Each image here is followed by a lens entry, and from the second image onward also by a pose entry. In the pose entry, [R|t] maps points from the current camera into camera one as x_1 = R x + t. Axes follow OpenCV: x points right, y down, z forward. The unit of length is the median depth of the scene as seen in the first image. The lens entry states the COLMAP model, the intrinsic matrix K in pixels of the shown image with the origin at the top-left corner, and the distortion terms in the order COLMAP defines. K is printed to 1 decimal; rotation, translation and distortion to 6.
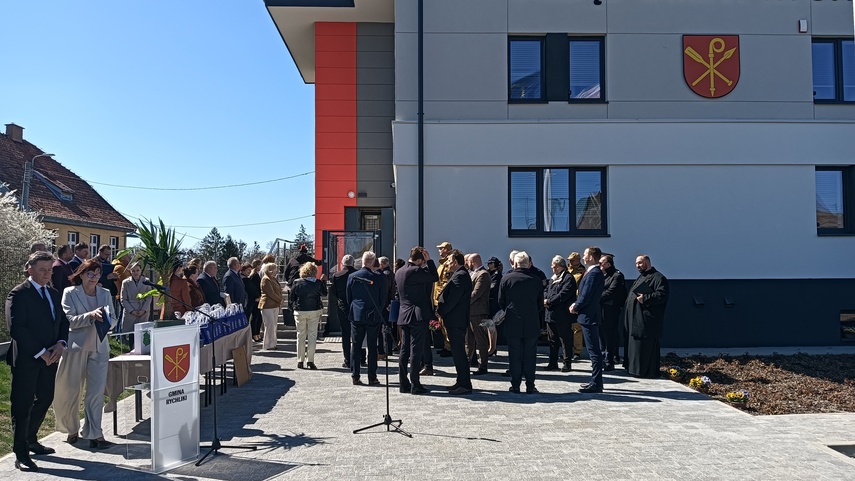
lens RADIAL K [[658.6, 0, 445.7], [0, 658.6, 240.8], [0, 0, 1]] dist [0.043930, -0.080399]
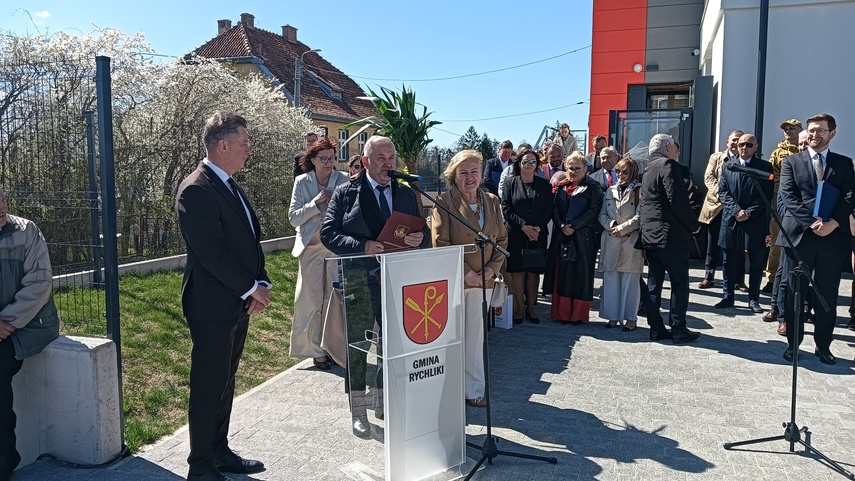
lens RADIAL K [[658.6, 0, 445.7], [0, 658.6, 240.8], [0, 0, 1]] dist [0.043930, -0.080399]
pose [[0.930804, 0.041174, -0.363193, -0.055091], [0.014326, 0.988762, 0.148809, 0.011383], [0.365239, -0.143715, 0.919754, 0.145734]]
